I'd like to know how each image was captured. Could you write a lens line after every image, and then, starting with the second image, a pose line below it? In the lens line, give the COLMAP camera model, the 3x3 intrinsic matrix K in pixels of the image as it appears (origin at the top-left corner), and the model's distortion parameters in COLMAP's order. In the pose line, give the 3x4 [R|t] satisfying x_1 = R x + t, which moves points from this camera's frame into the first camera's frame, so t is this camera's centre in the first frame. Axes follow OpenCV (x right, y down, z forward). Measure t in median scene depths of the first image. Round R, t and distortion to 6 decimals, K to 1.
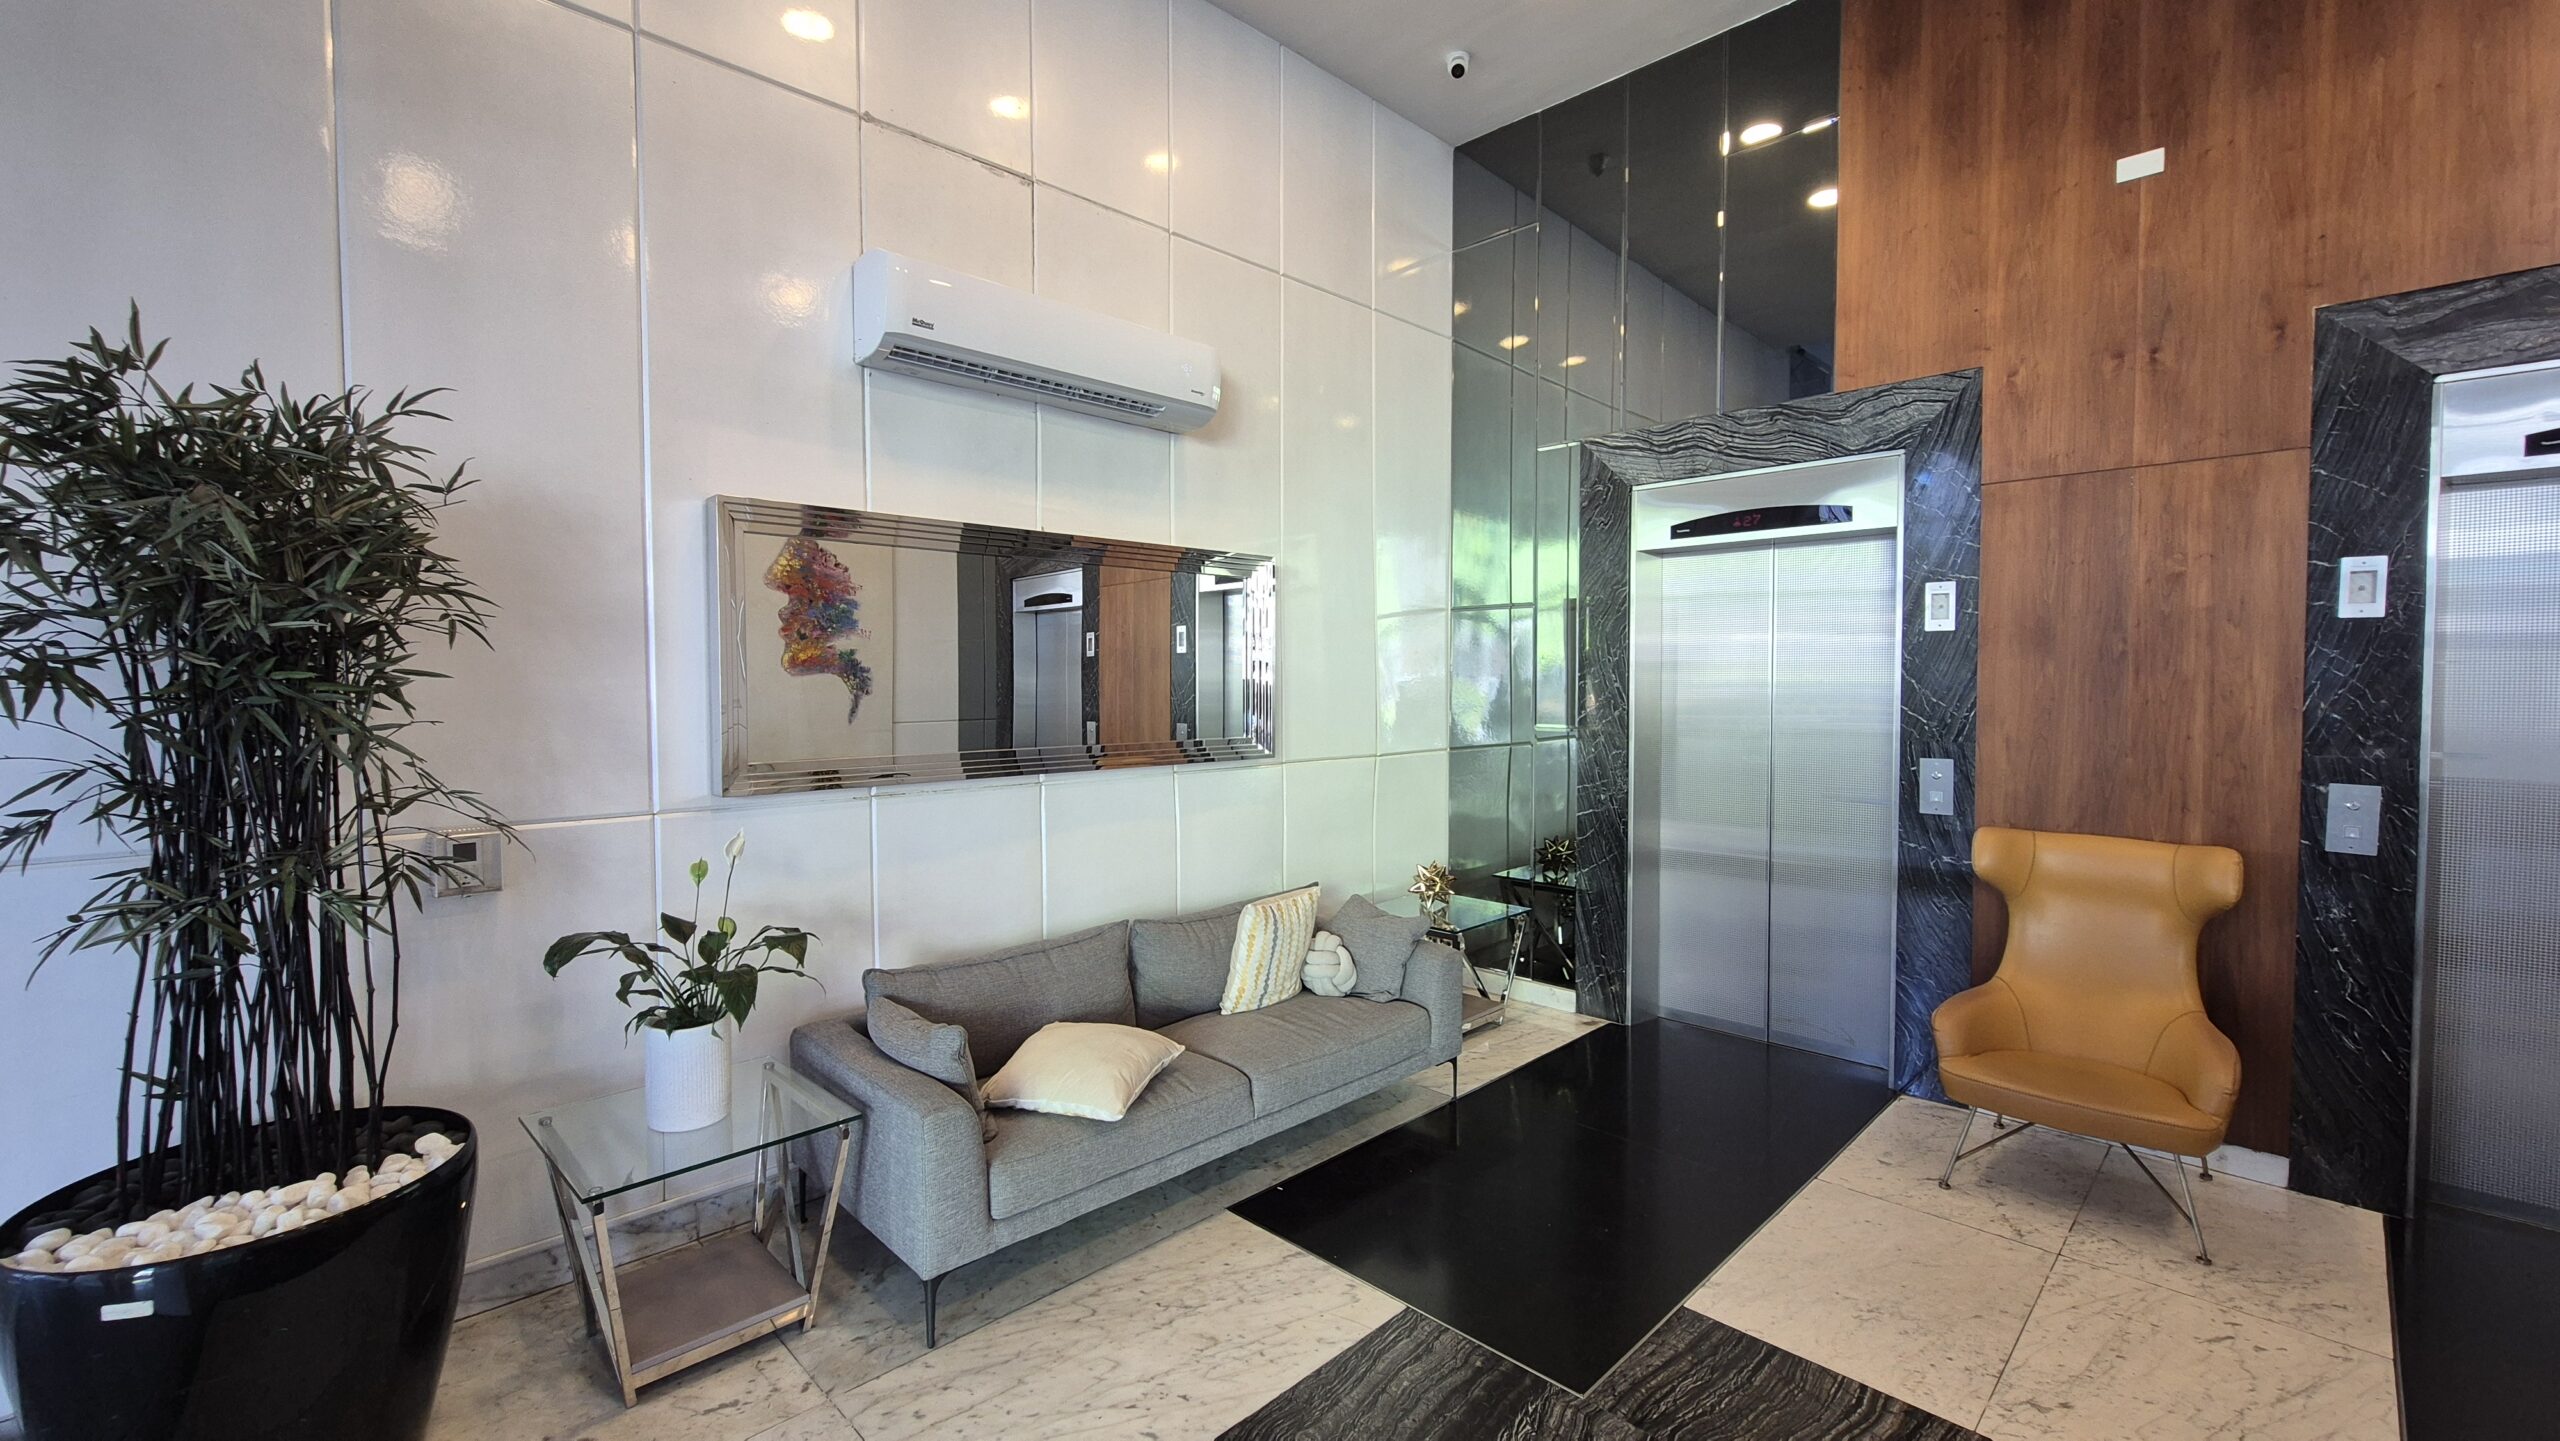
lens RADIAL K [[1047.3, 0, 1290.8], [0, 1047.3, 726.0], [0, 0, 1]] dist [-0.000802, 0.000884]
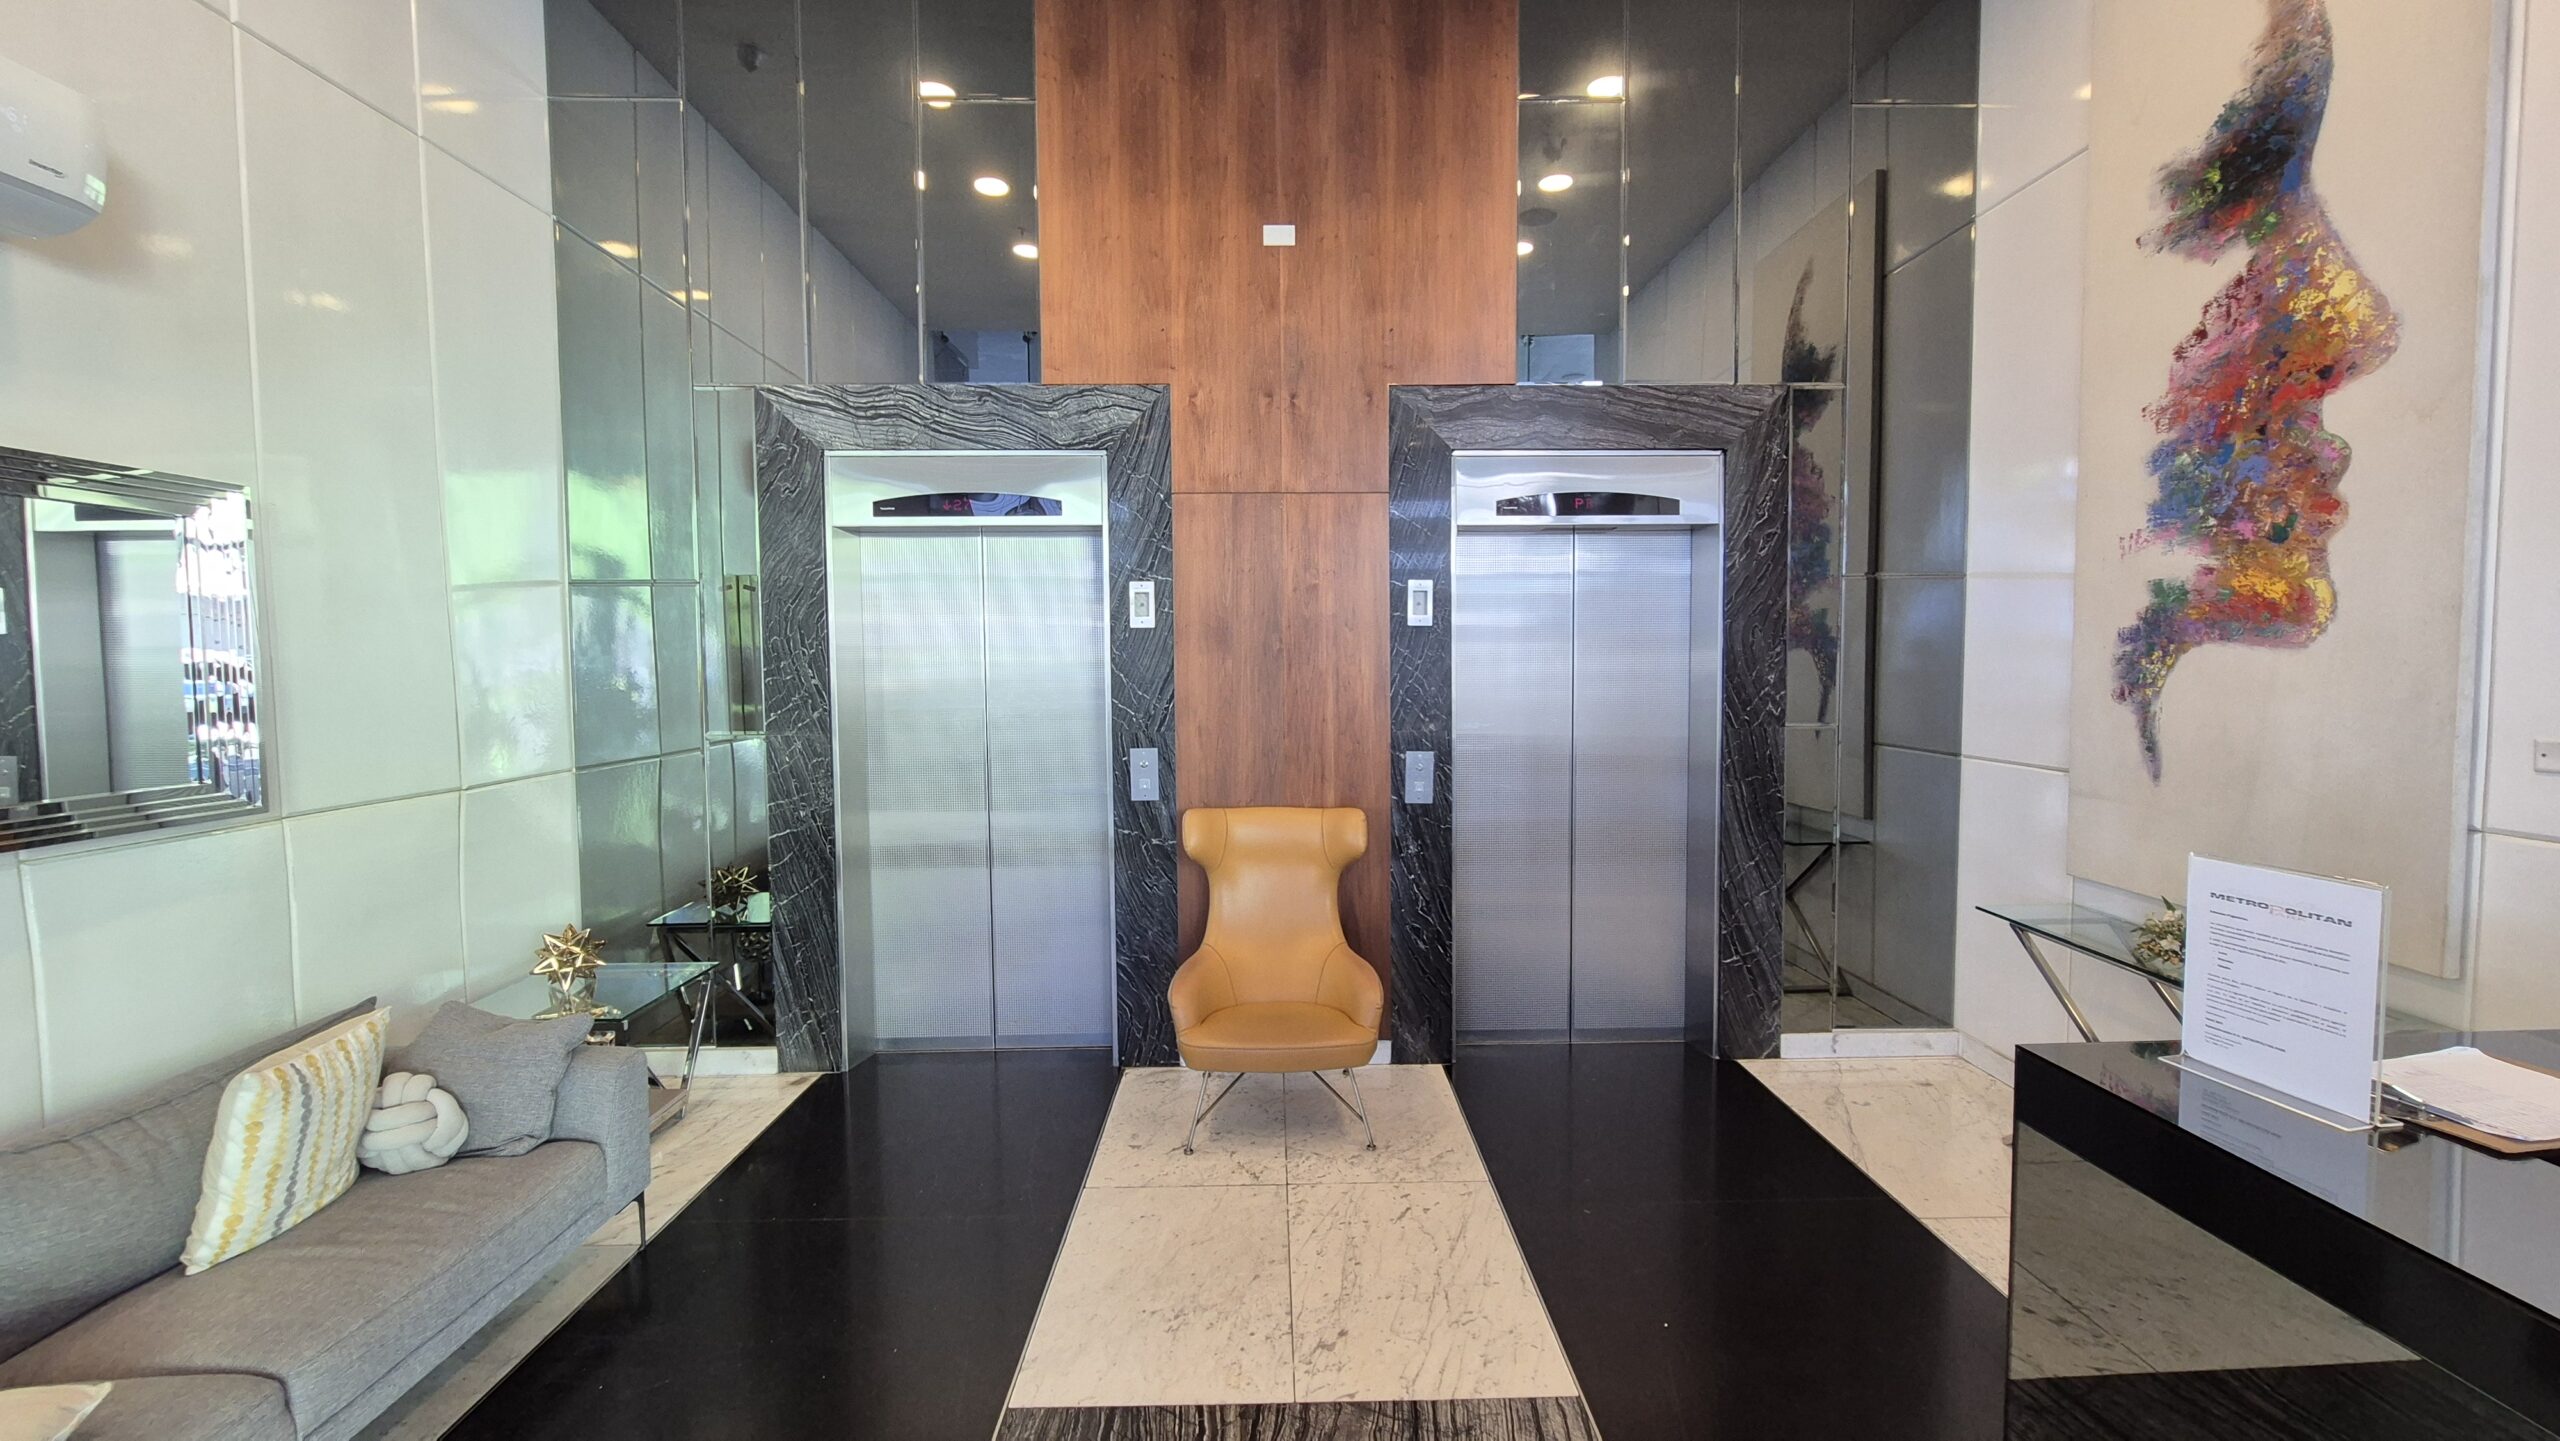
lens RADIAL K [[1047.3, 0, 1286.3], [0, 1047.3, 720.4], [0, 0, 1]] dist [-0.000802, 0.000884]
pose [[0.696789, -0.045270, 0.715846, -0.043845], [0.036614, 0.998950, 0.027533, -0.022106], [-0.716341, 0.007025, 0.697715, 0.164835]]
